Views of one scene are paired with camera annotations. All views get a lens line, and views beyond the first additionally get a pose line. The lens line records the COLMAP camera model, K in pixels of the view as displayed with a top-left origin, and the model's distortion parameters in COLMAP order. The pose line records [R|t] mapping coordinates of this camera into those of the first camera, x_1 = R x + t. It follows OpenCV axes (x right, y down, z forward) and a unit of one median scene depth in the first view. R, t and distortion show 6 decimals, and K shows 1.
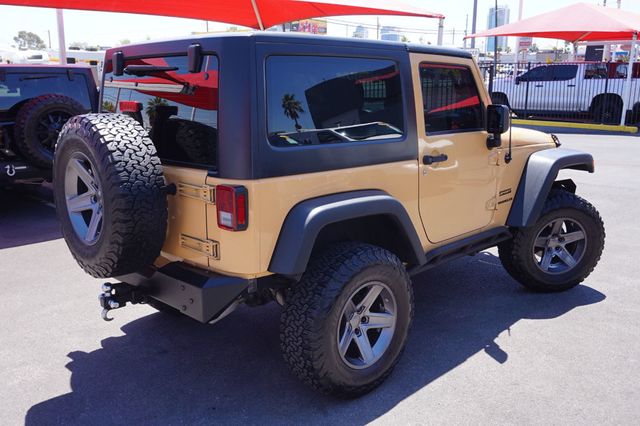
lens RADIAL K [[619.3, 0, 319.2], [0, 619.3, 211.4], [0, 0, 1]] dist [-0.006508, 0.000000]
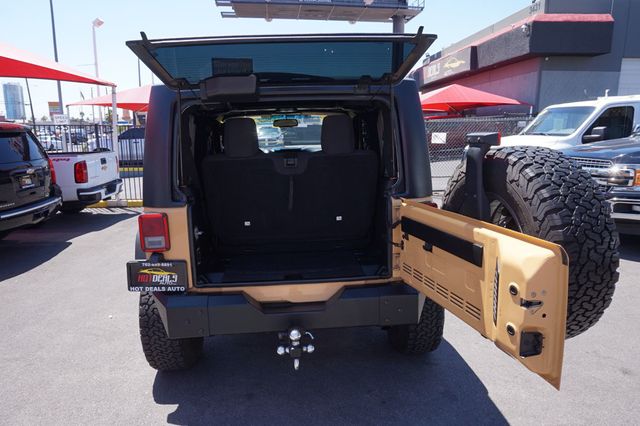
lens RADIAL K [[442.1, 0, 325.2], [0, 442.1, 209.5], [0, 0, 1]] dist [-0.031907, 0.034829]
pose [[0.631941, -0.144134, 0.761496, -0.559551], [0.185424, 0.982137, 0.032019, -0.053614], [-0.752508, 0.120966, 0.647379, 0.356932]]
